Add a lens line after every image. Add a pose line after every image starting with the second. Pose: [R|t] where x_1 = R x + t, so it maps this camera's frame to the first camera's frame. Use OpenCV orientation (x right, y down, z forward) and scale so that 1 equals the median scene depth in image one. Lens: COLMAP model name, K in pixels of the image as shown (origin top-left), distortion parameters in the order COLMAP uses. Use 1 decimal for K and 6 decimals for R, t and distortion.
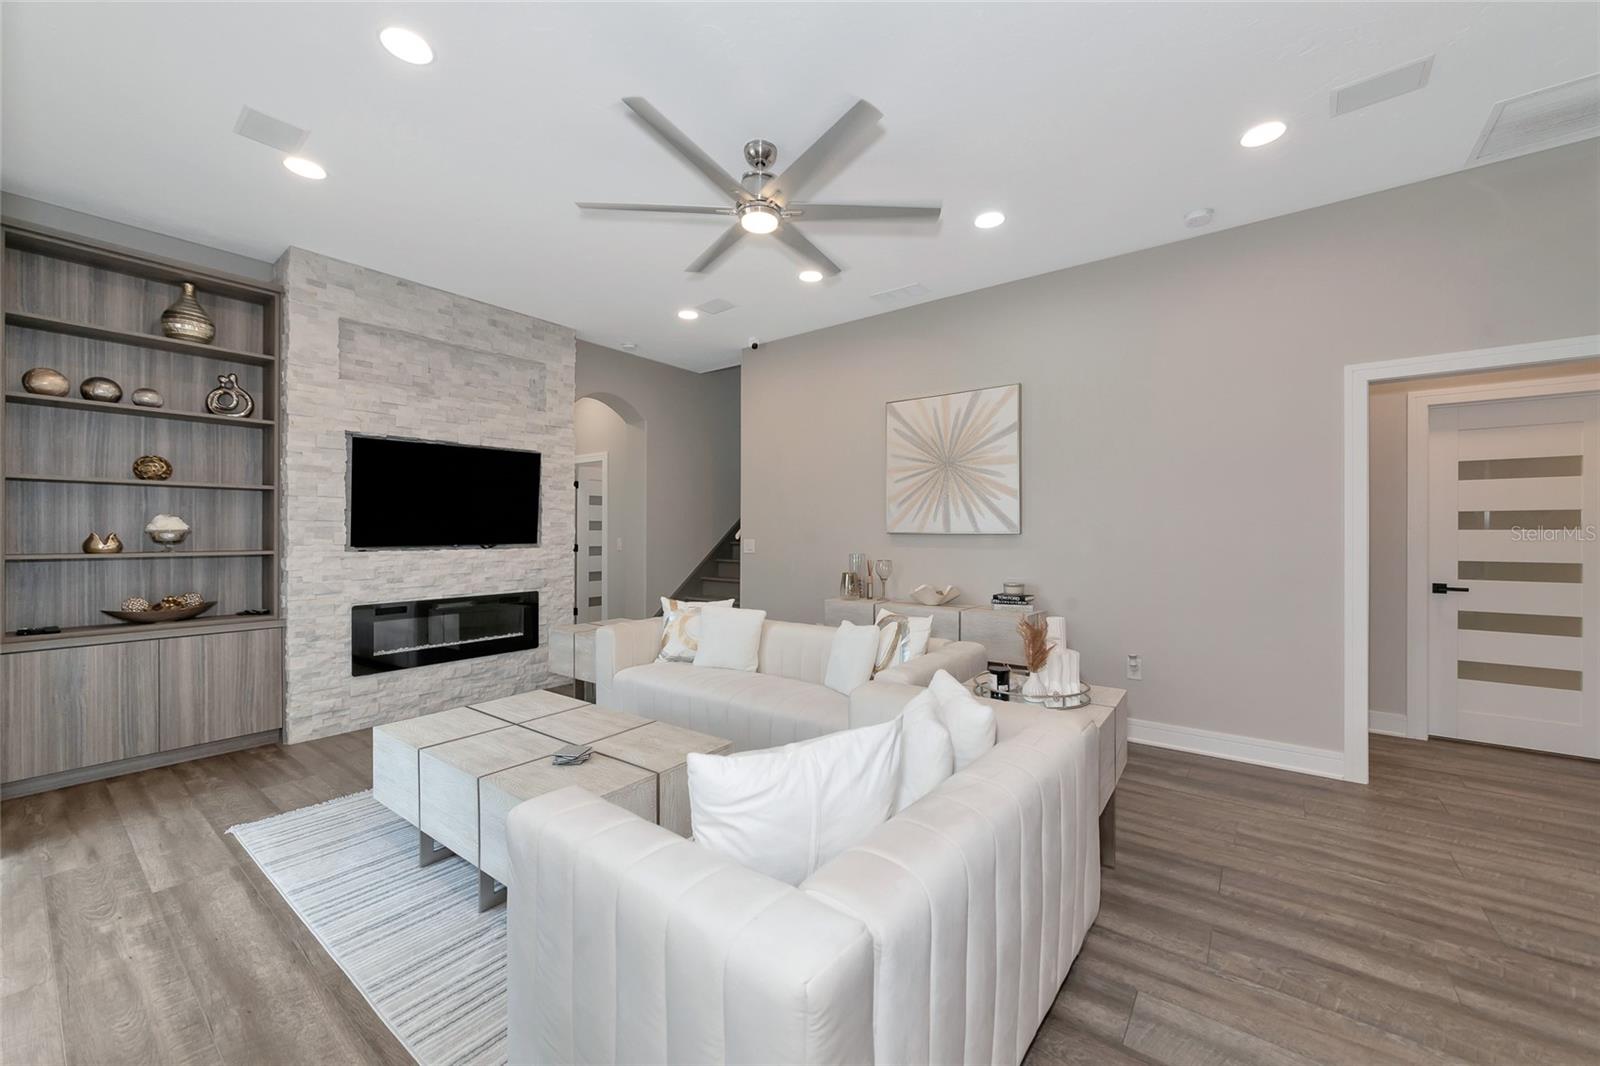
lens RADIAL K [[624.6, 0, 800.0], [0, 624.6, 533.0], [0, 0, 1]] dist [0.000137, -0.000270]
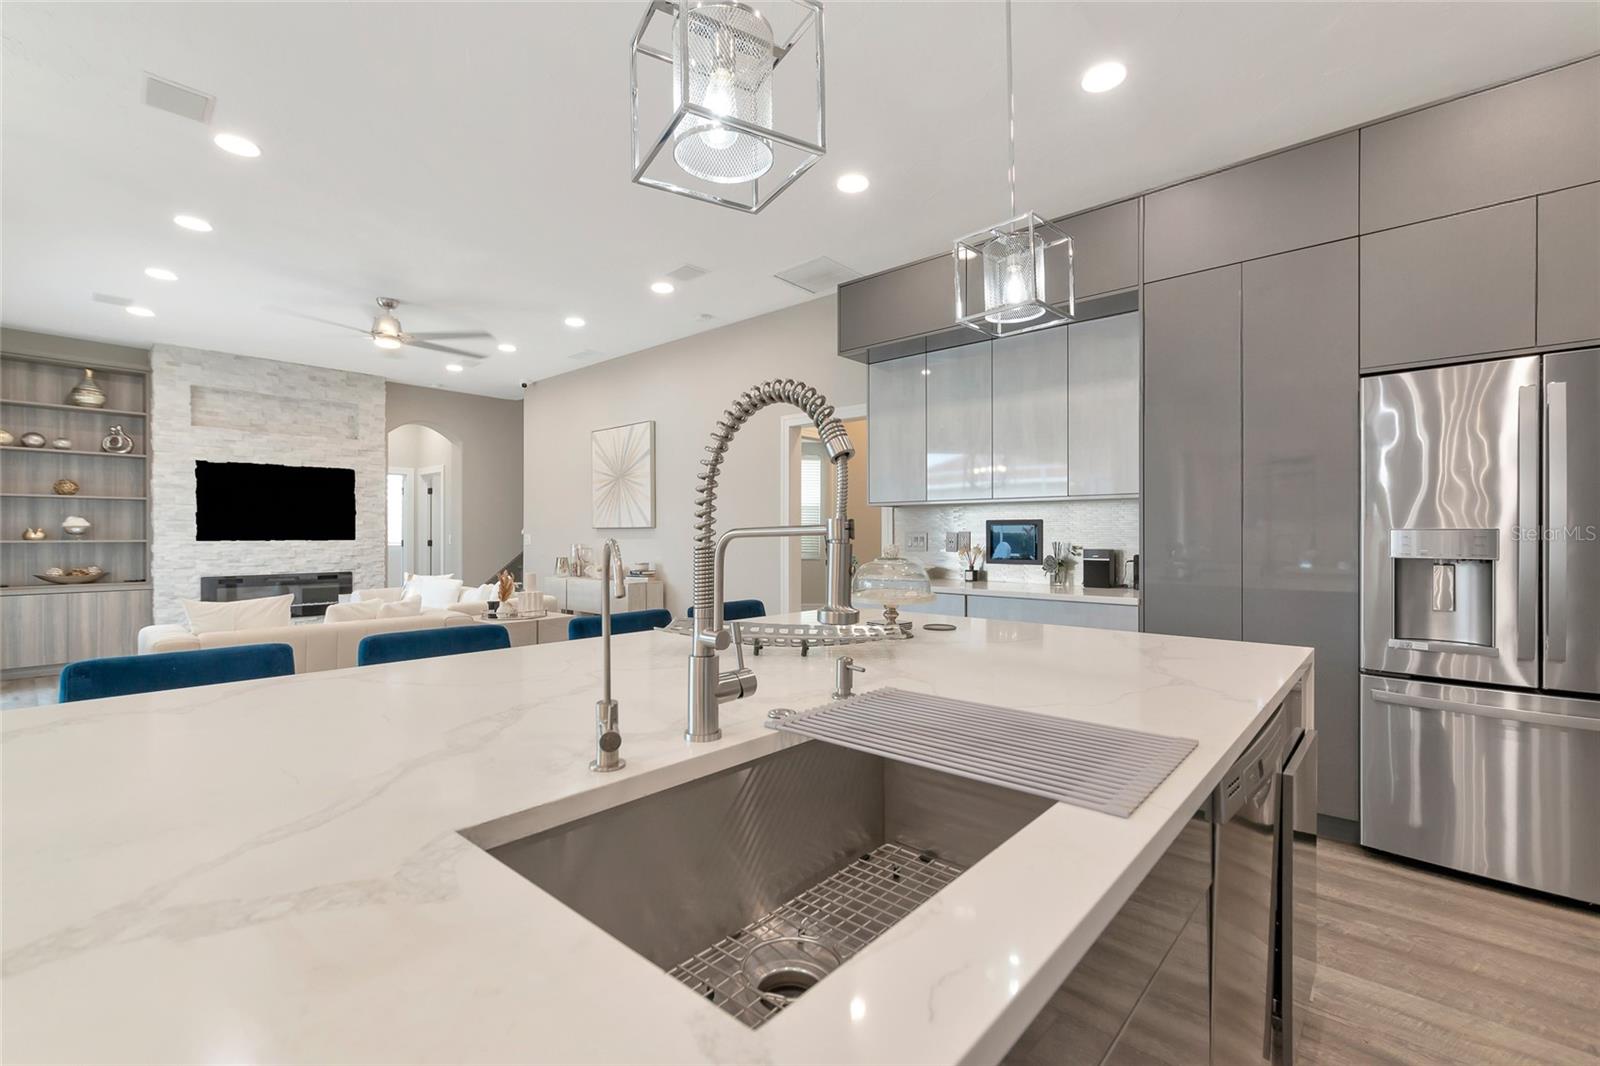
lens RADIAL K [[706.6, 0, 797.8], [0, 706.6, 537.2], [0, 0, 1]] dist [-0.001284, 0.009268]
pose [[0.996162, 0.001556, -0.087512, 0.878799], [-0.001109, 0.999986, 0.005148, 0.010911], [0.087518, -0.005031, 0.996150, -0.582409]]
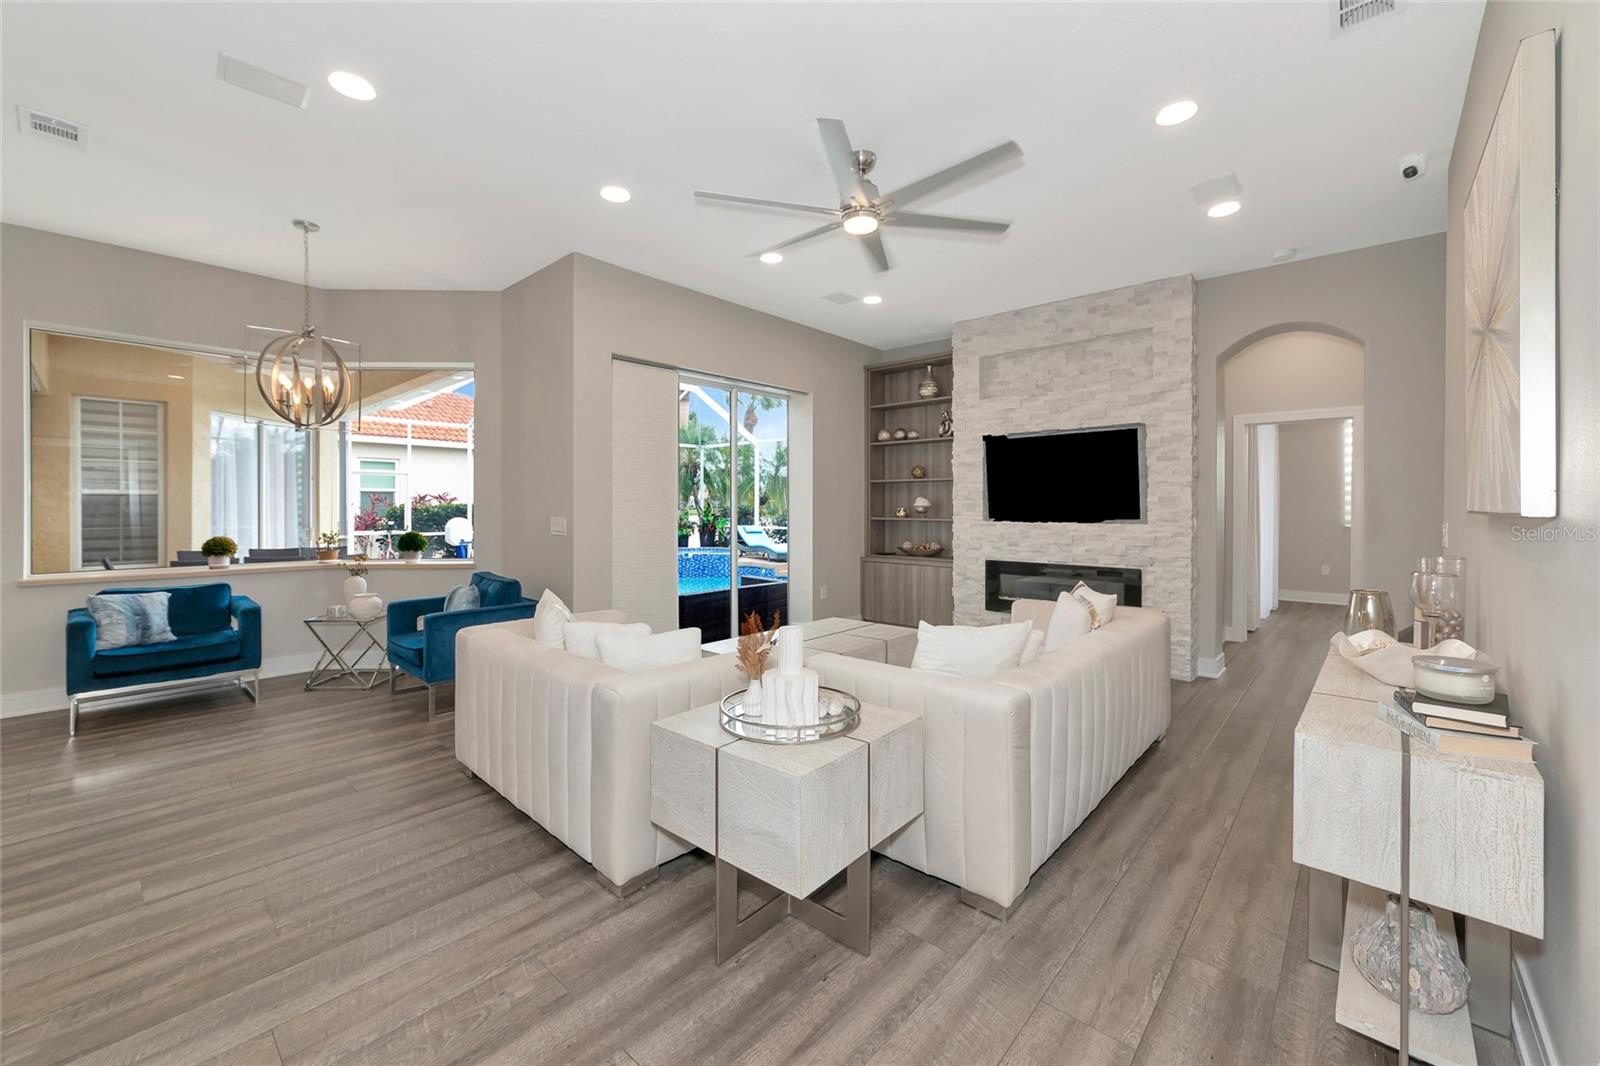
lens RADIAL K [[628.4, 0, 780.2], [0, 628.4, 505.2], [0, 0, 1]] dist [0.000168, -0.000037]
pose [[-0.104807, 0.000561, -0.994492, 0.755925], [-0.001215, 0.999999, 0.000692, -0.006267], [0.994492, 0.001281, -0.104806, 0.706537]]
